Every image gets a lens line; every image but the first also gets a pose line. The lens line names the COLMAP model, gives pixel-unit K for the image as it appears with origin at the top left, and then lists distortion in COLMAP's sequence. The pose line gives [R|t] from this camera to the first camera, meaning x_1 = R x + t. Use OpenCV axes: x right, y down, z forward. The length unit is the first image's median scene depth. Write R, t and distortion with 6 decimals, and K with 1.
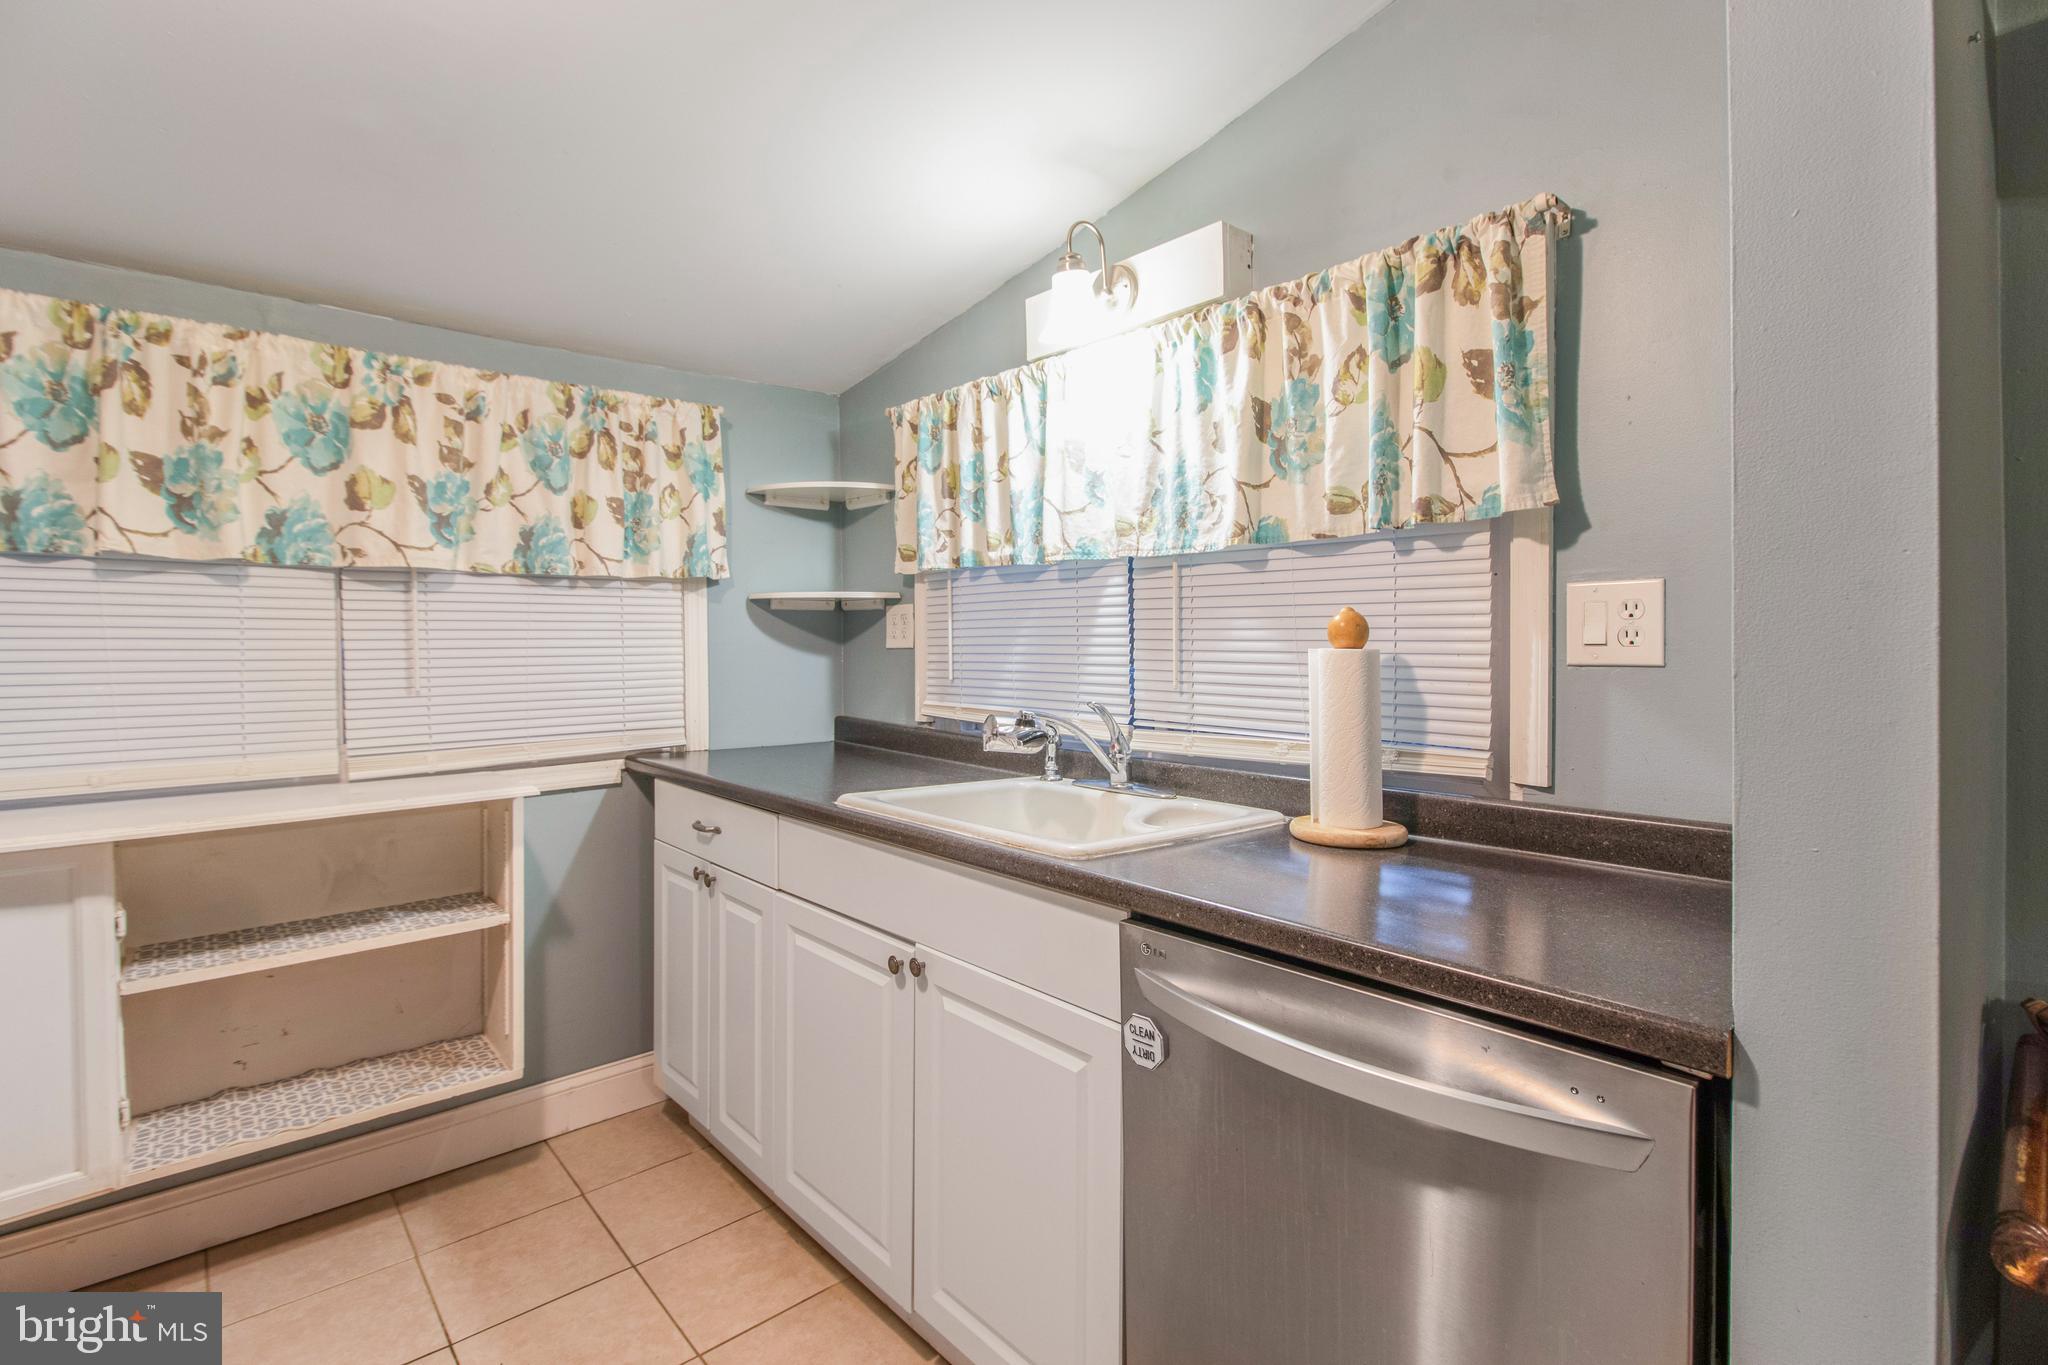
lens RADIAL K [[939.3, 0, 1041.4], [0, 939.3, 659.7], [0, 0, 1]] dist [0.017393, -0.011564]
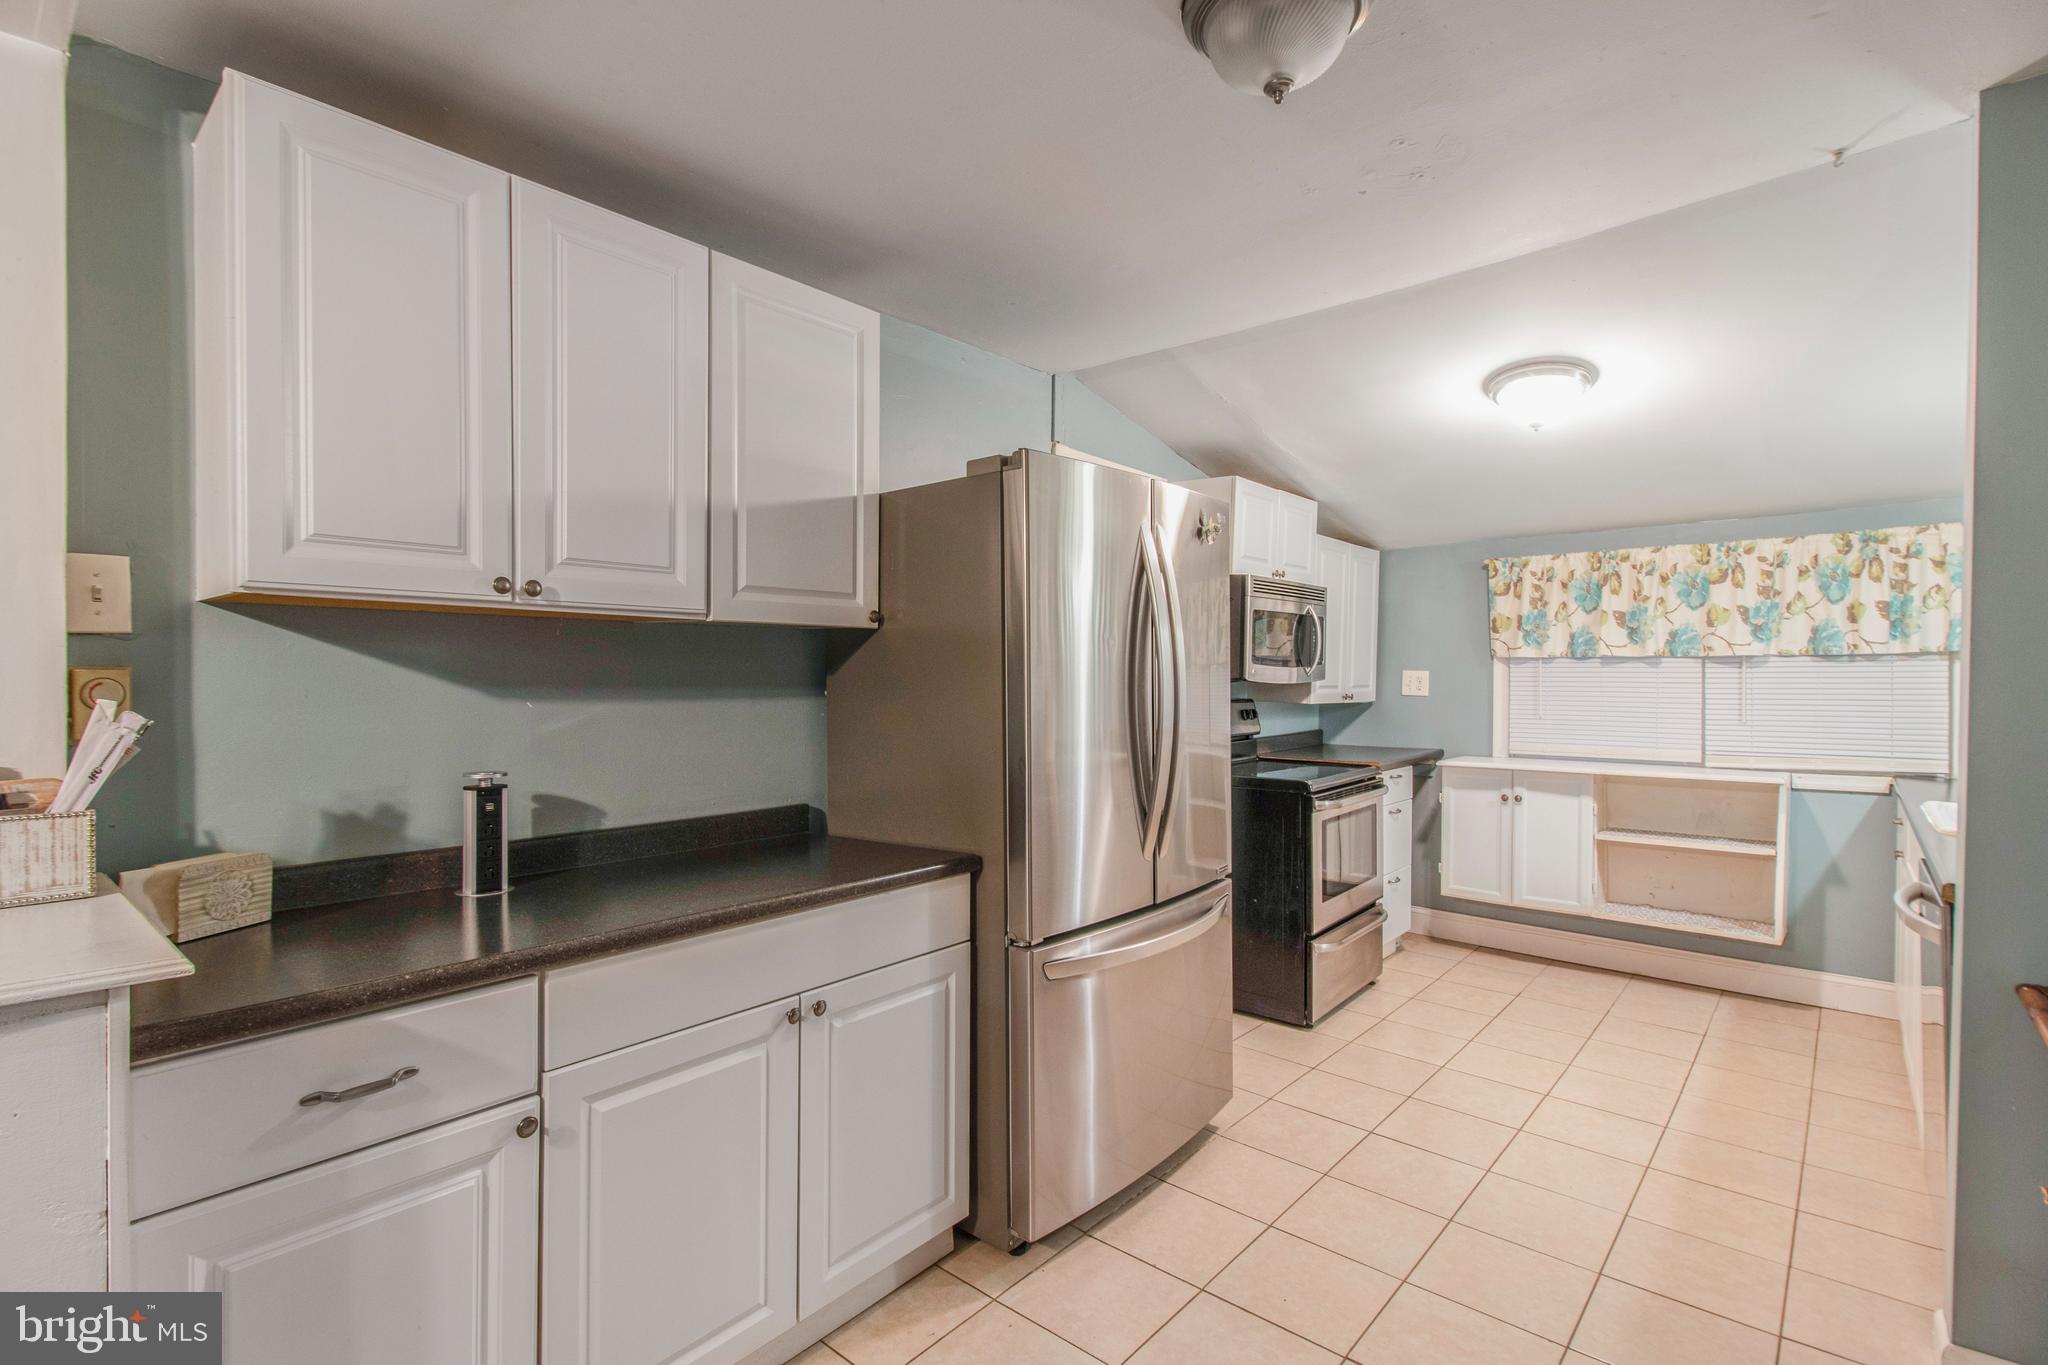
lens RADIAL K [[939.3, 0, 1030.7], [0, 939.3, 687.2], [0, 0, 1]] dist [0.017393, -0.011564]
pose [[0.111340, 0.015570, -0.993660, 1.073171], [-0.018125, 0.999743, 0.013634, -0.037353], [0.993617, 0.016493, 0.111594, -0.611211]]
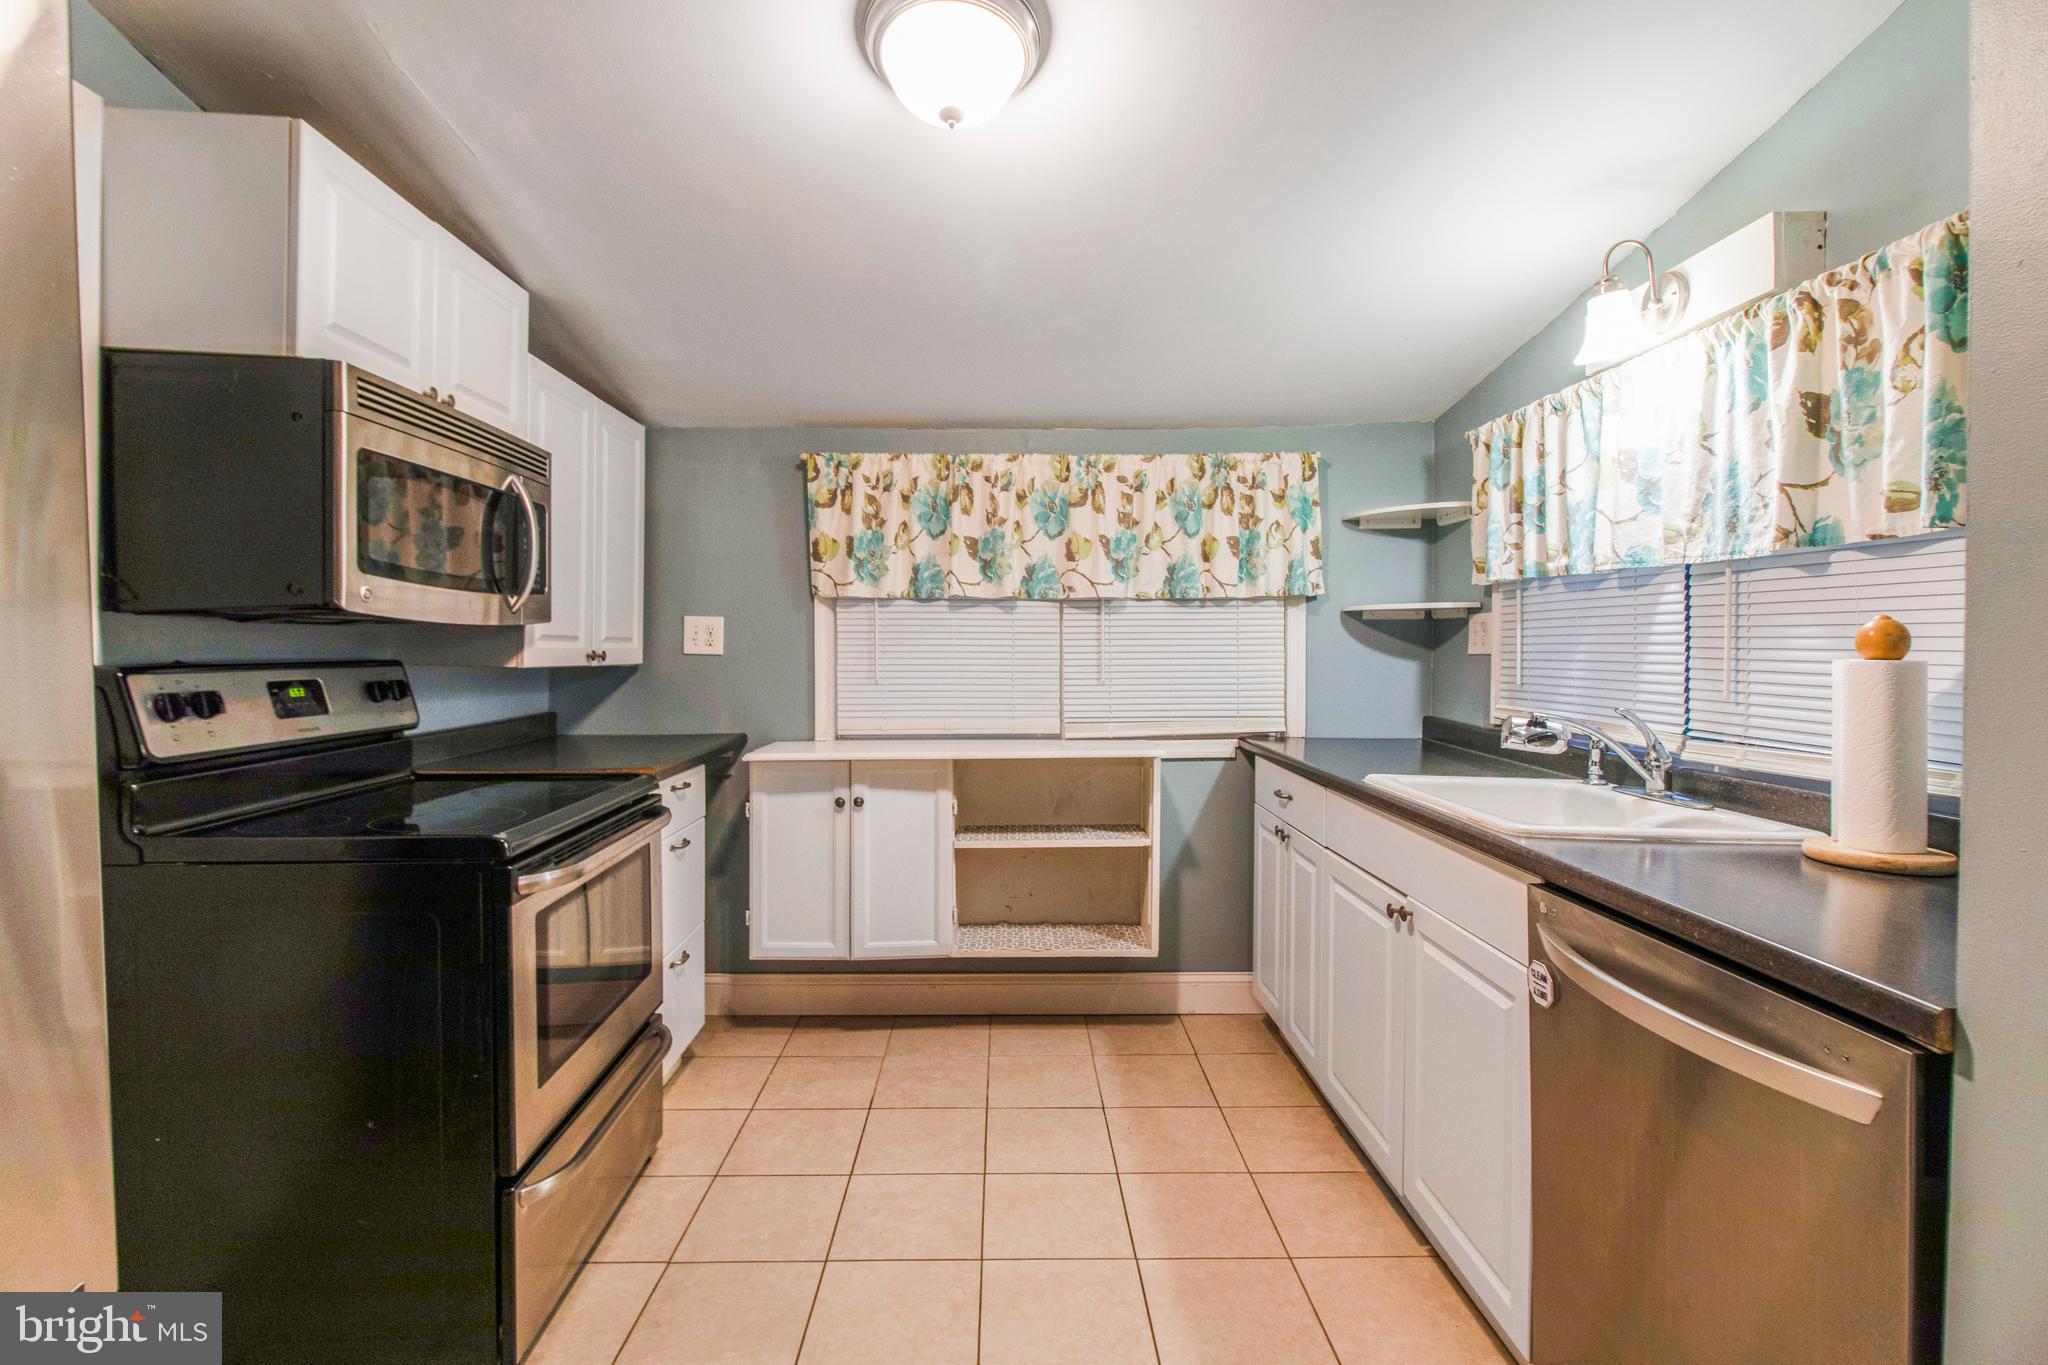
lens RADIAL K [[939.3, 0, 1018.7], [0, 939.3, 671.1], [0, 0, 1]] dist [0.017393, -0.011564]
pose [[0.748779, 0.019706, -0.662527, 0.225233], [-0.013718, 0.999805, 0.014234, -0.001607], [0.662678, -0.001570, 0.748903, -0.195388]]
